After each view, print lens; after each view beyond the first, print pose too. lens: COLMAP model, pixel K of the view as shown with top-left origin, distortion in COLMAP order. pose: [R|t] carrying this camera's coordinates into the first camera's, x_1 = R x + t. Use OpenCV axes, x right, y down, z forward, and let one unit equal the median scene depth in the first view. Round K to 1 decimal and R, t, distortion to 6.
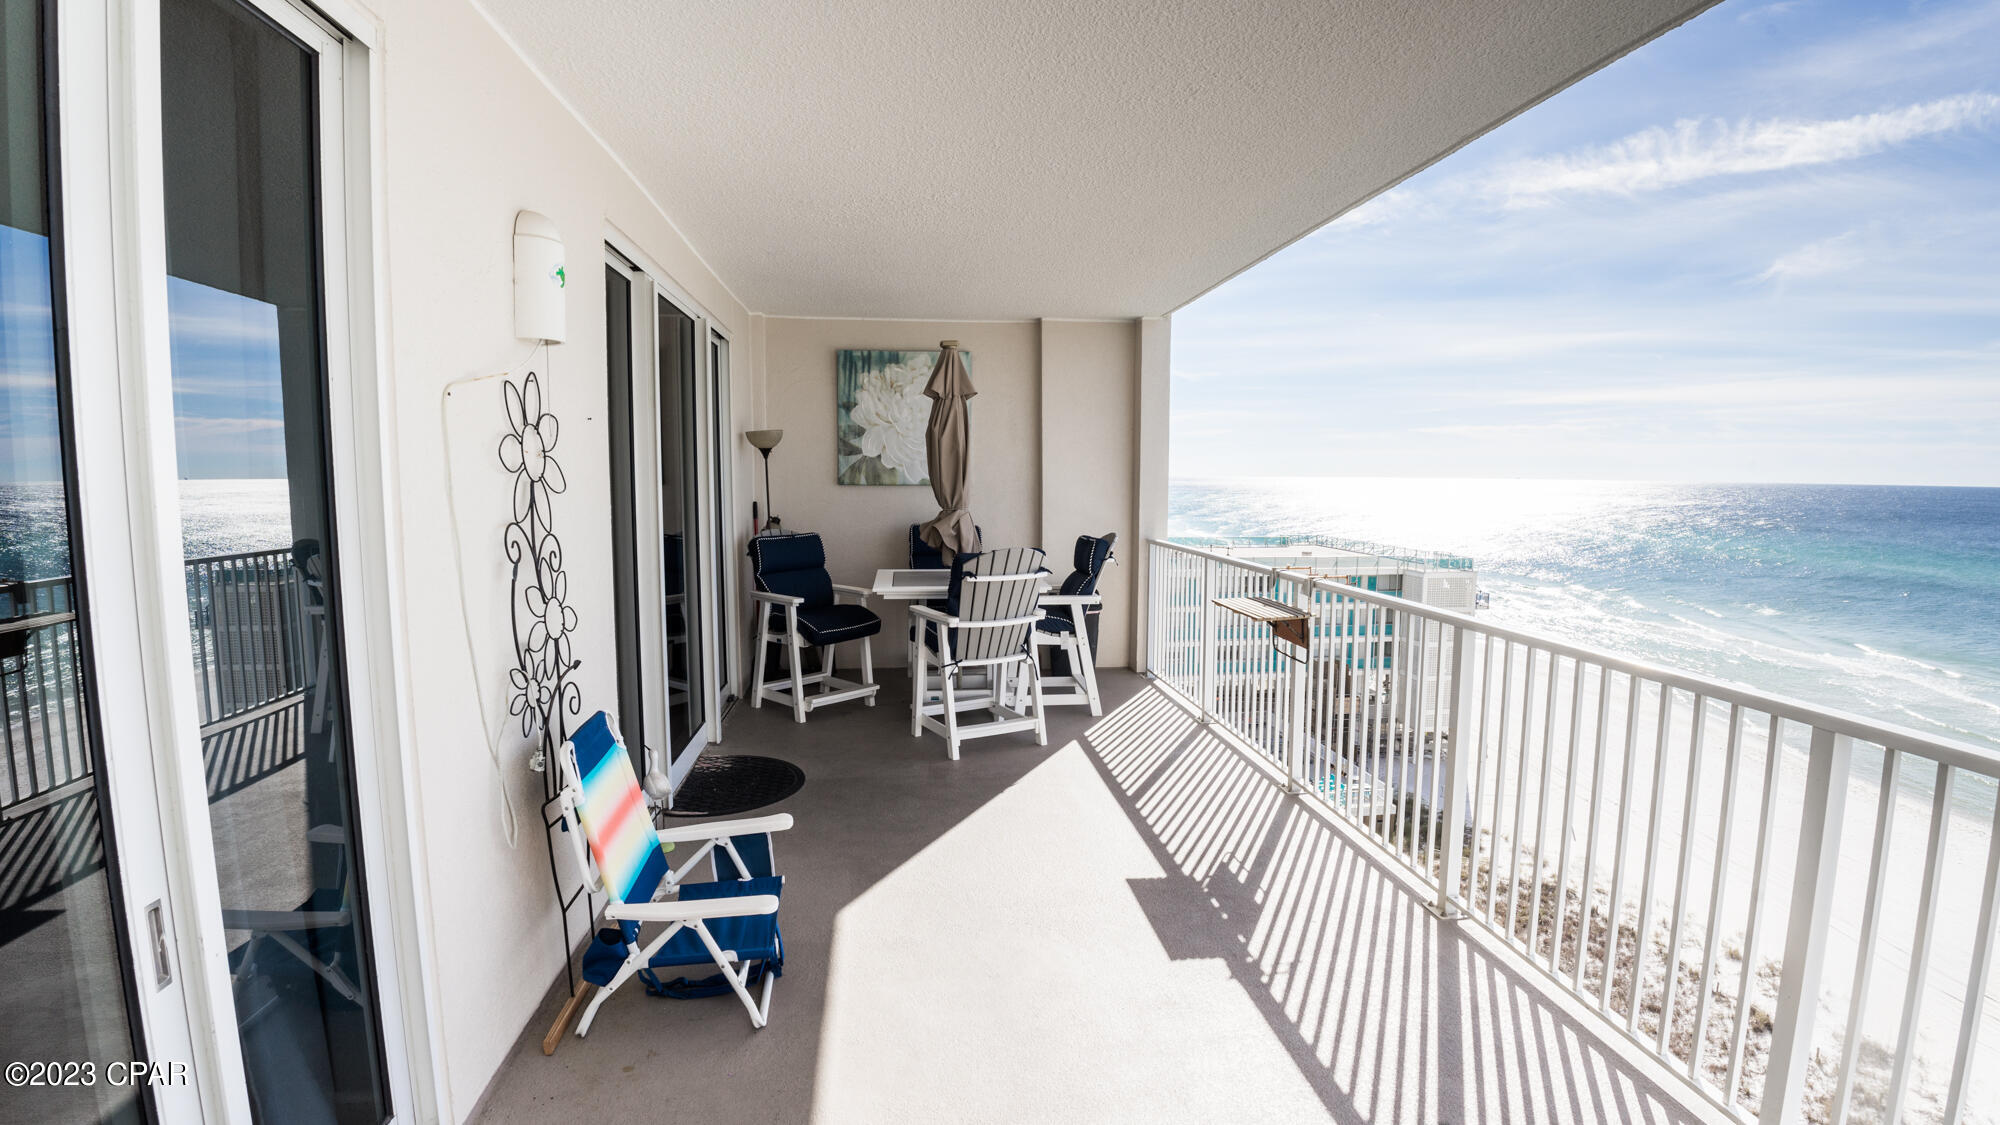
lens RADIAL K [[903.6, 0, 1007.5], [0, 903.6, 561.2], [0, 0, 1]] dist [-0.065985, 0.005318]
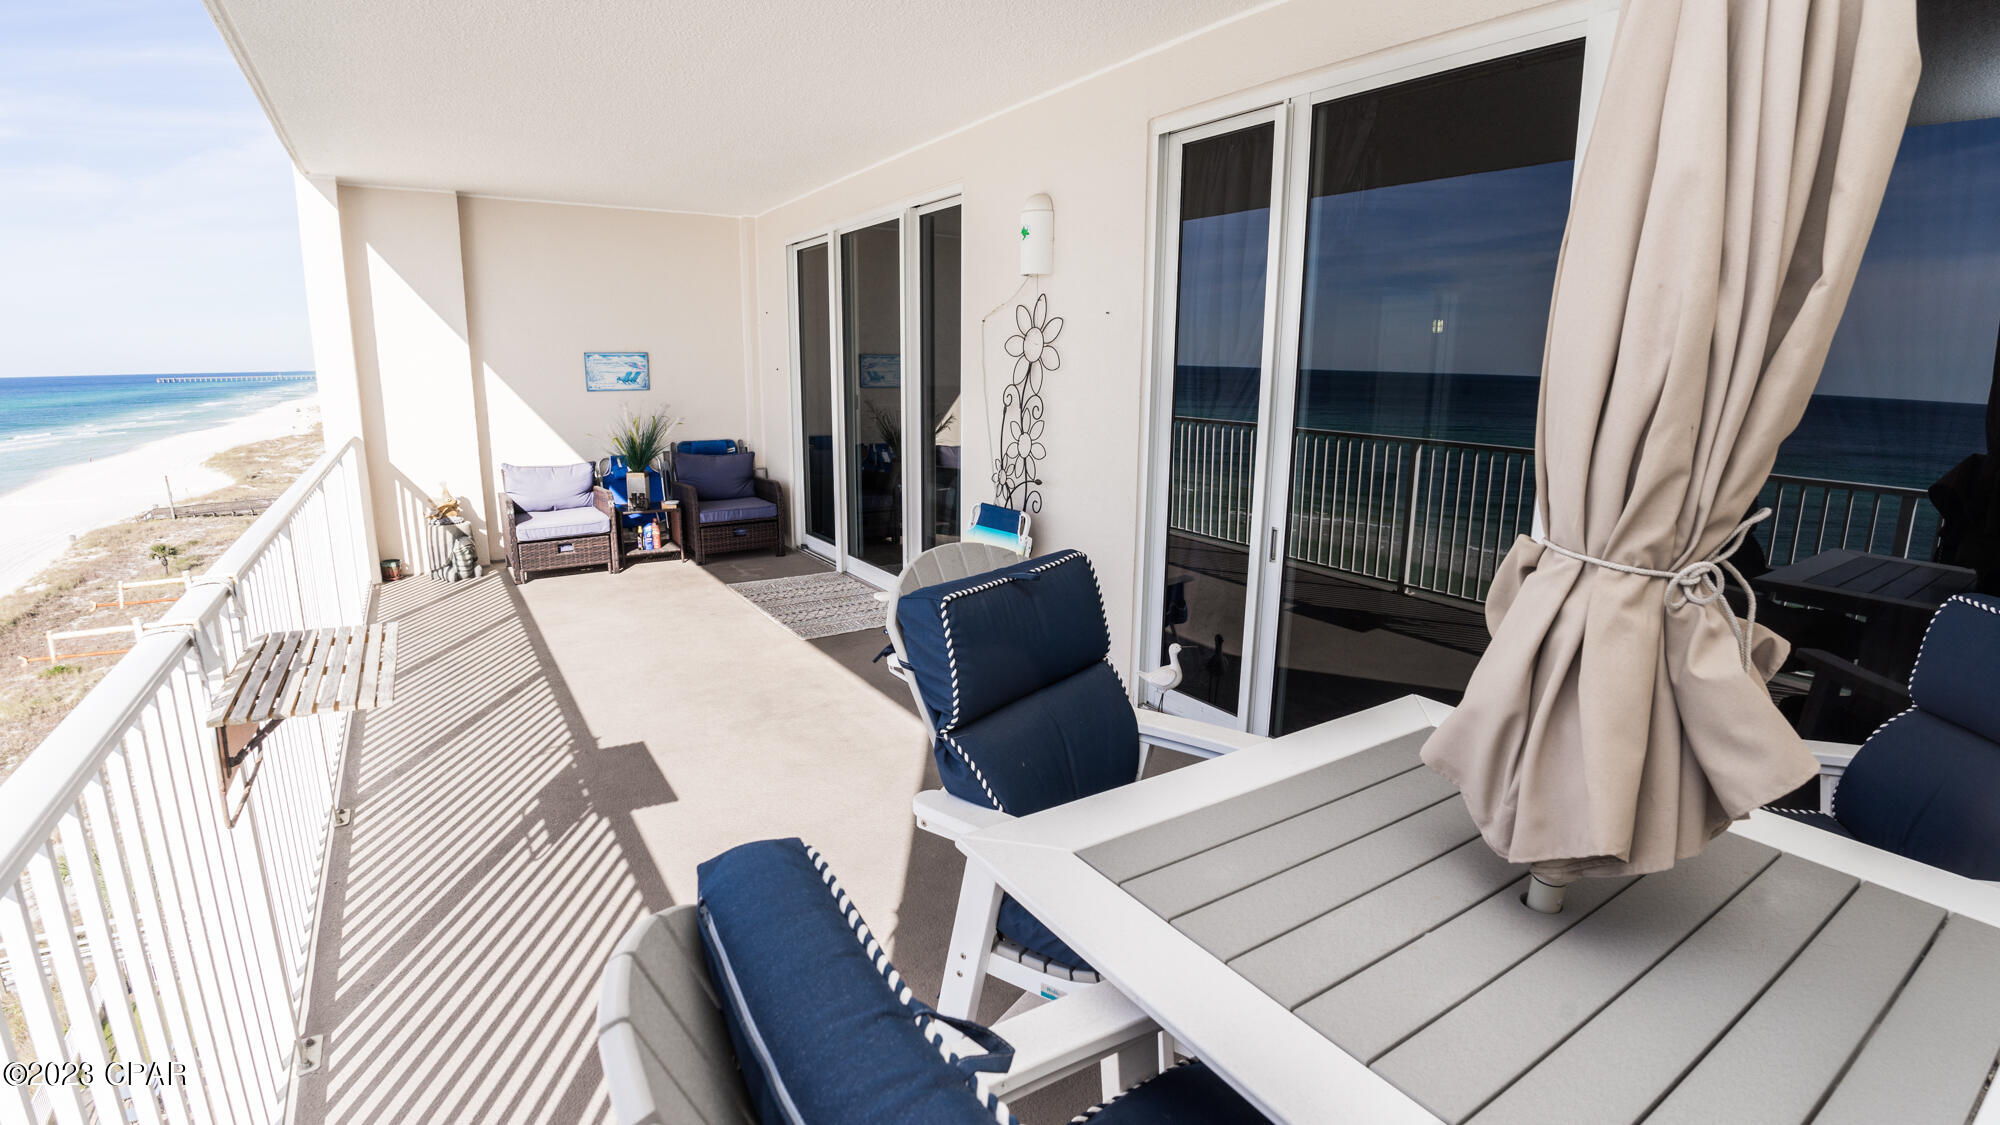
lens RADIAL K [[903.6, 0, 997.1], [0, 903.6, 558.9], [0, 0, 1]] dist [-0.065985, 0.005318]
pose [[-0.900720, 0.079811, -0.427006, 0.259789], [-0.053838, 0.954889, 0.292042, -0.208674], [0.431052, 0.286037, -0.855790, 2.316252]]
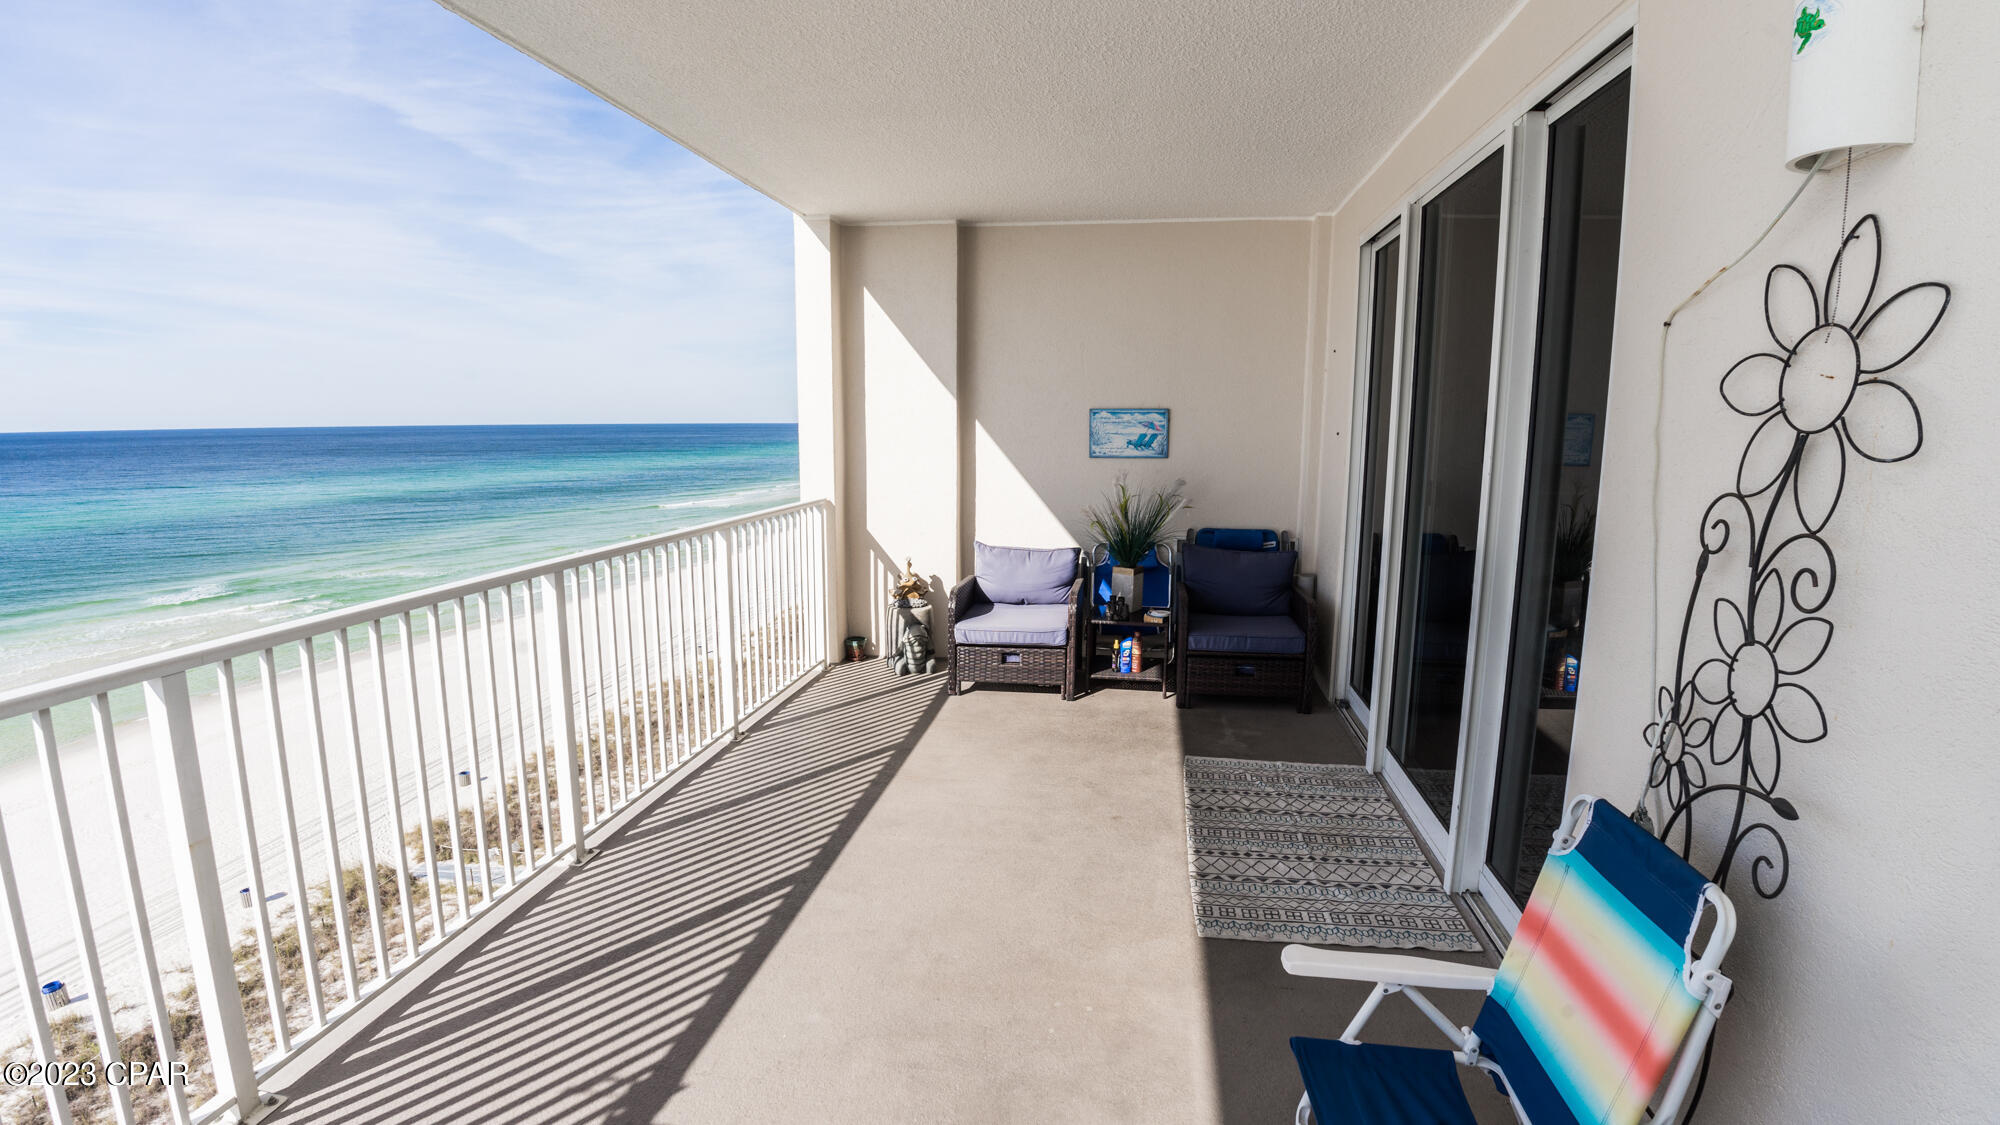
lens RADIAL K [[903.6, 0, 994.8], [0, 903.6, 562.2], [0, 0, 1]] dist [-0.065985, 0.005318]
pose [[-0.959345, -0.049570, 0.277849, -0.185754], [0.021544, 0.968722, 0.247212, -0.139581], [-0.281412, 0.243148, -0.928271, 1.501359]]
